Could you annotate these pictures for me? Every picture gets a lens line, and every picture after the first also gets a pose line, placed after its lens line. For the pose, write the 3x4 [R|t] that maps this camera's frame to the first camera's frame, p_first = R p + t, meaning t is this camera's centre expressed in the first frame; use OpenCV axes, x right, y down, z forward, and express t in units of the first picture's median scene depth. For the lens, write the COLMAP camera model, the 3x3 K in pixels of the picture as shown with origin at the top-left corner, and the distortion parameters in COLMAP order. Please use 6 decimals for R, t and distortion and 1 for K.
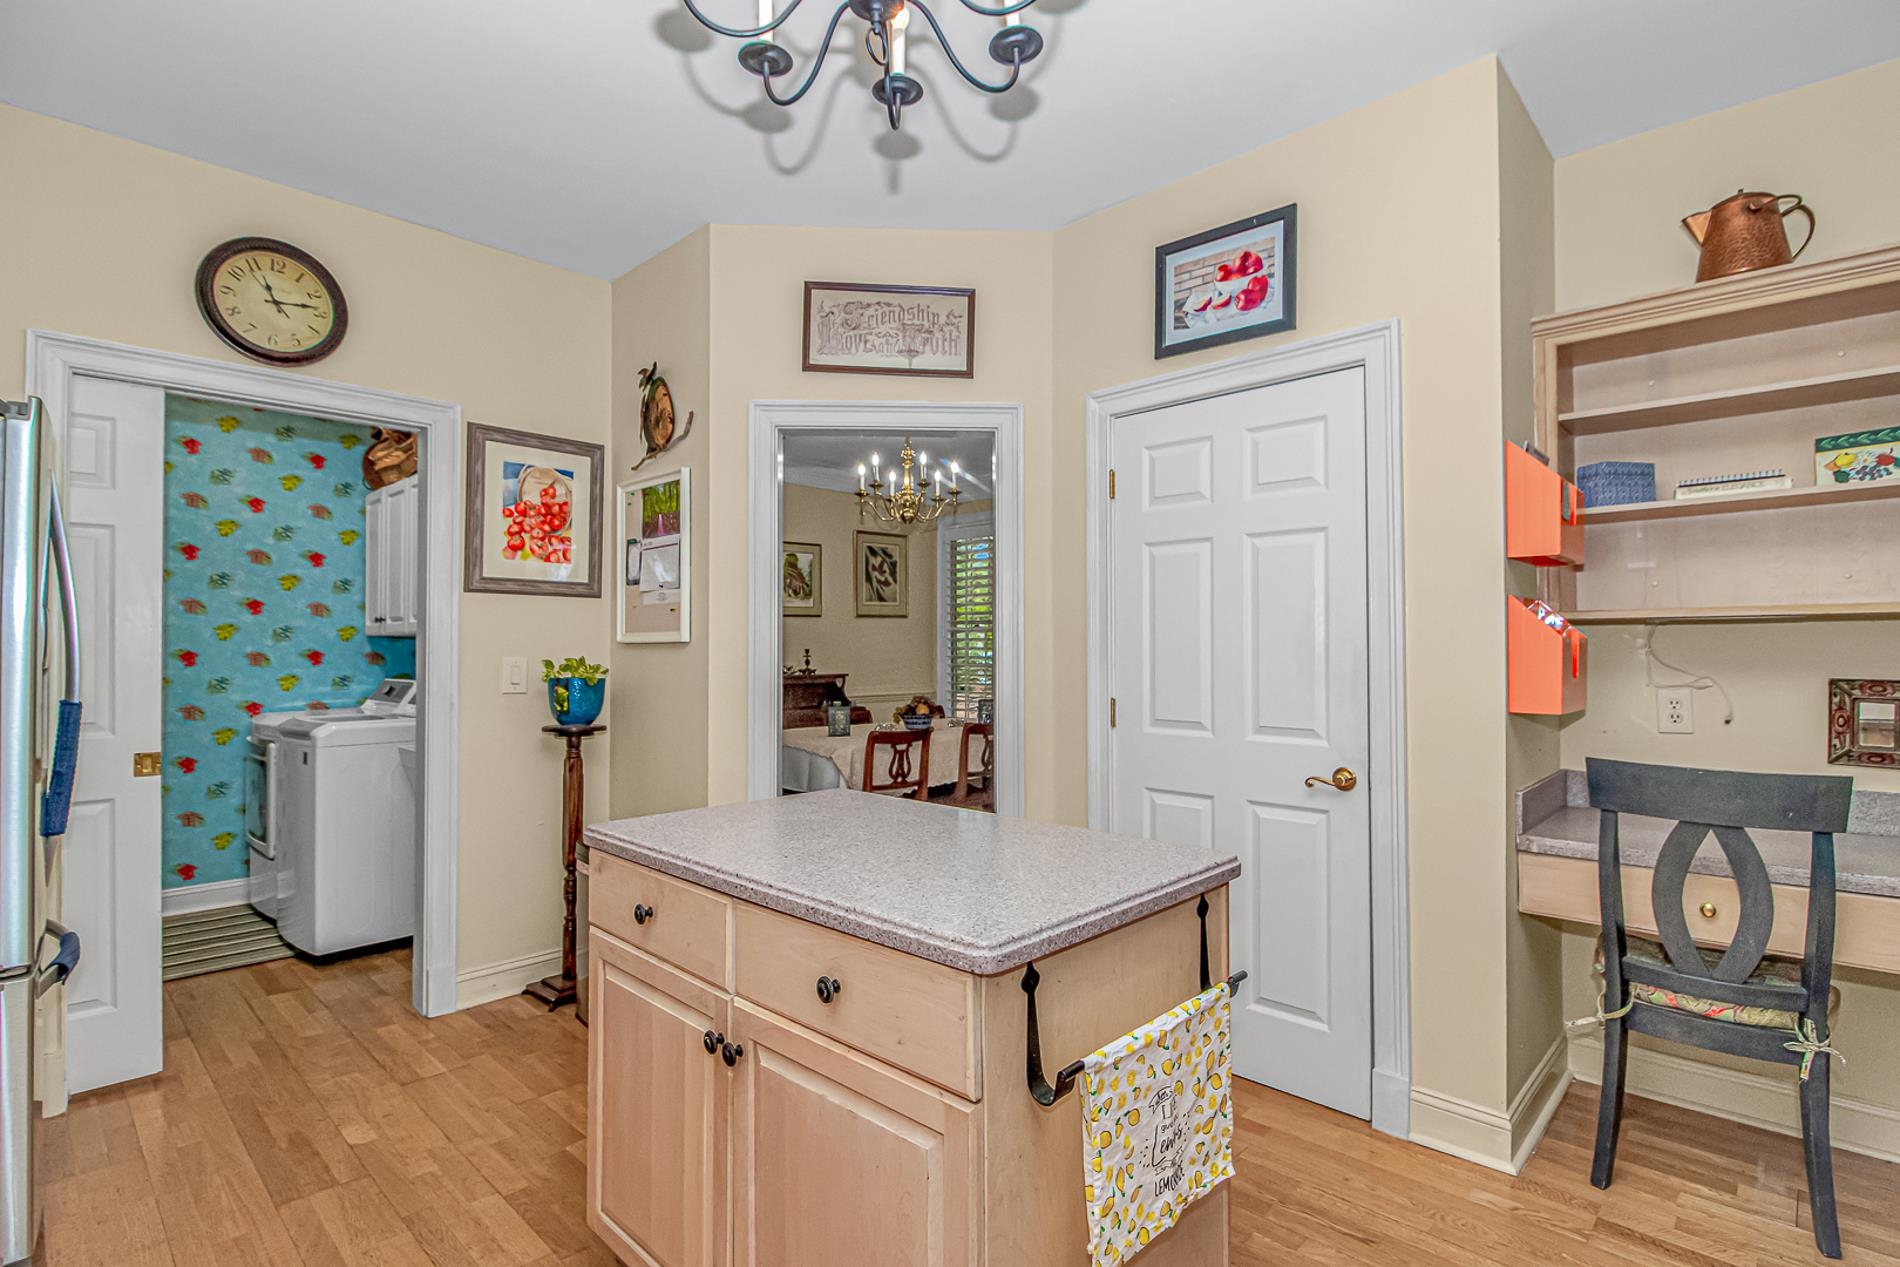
lens RADIAL K [[914.7, 0, 950.0], [0, 914.7, 633.5], [0, 0, 1]] dist [0.004231, -0.013284]
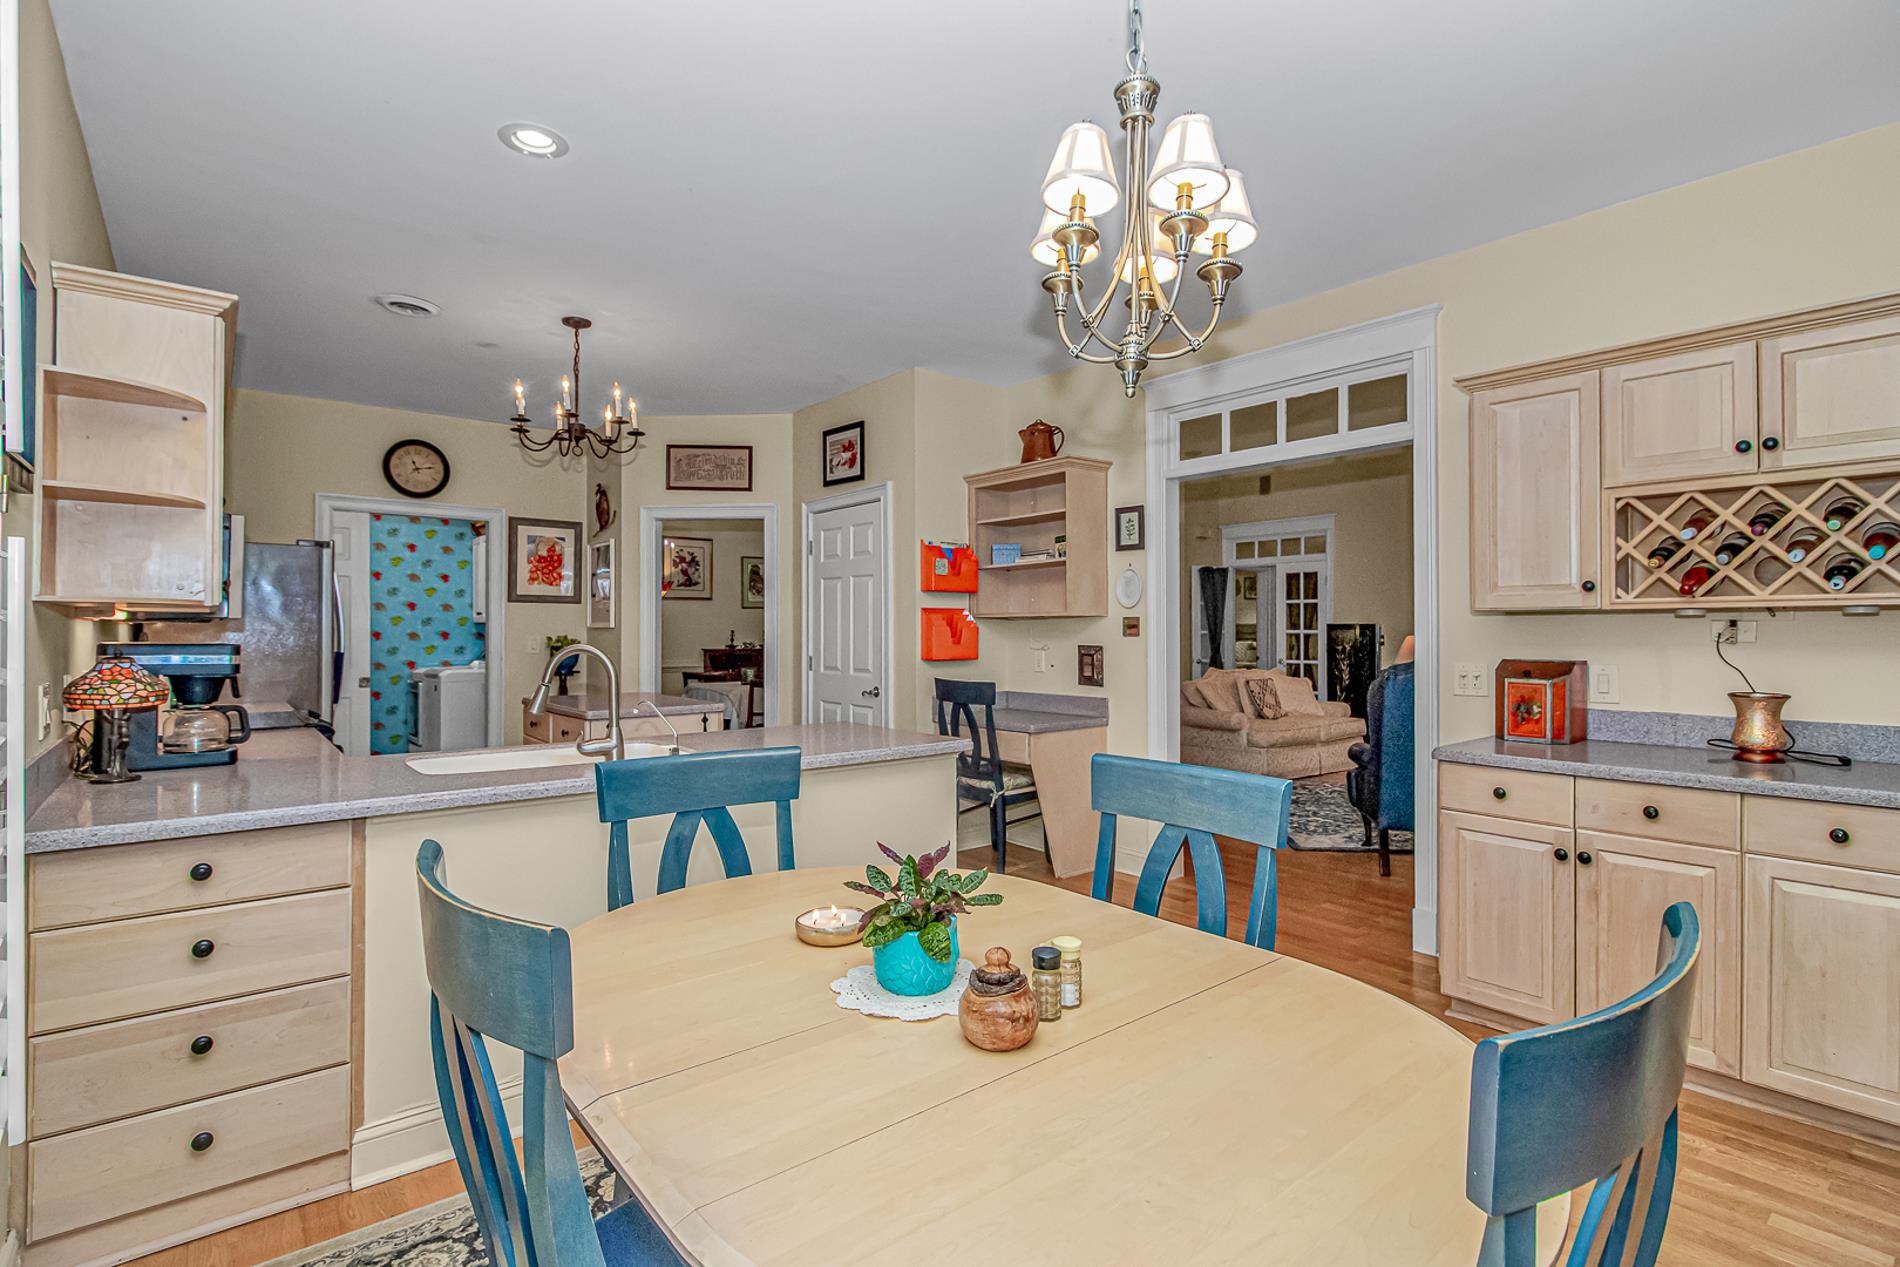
lens RADIAL K [[905.4, 0, 950.7], [0, 905.4, 626.1], [0, 0, 1]] dist [0.000213, -0.000900]
pose [[0.992920, 0.001317, -0.118777, 0.661056], [0.000009, 0.999938, 0.011158, -0.015301], [0.118784, -0.011080, 0.992858, -0.843105]]
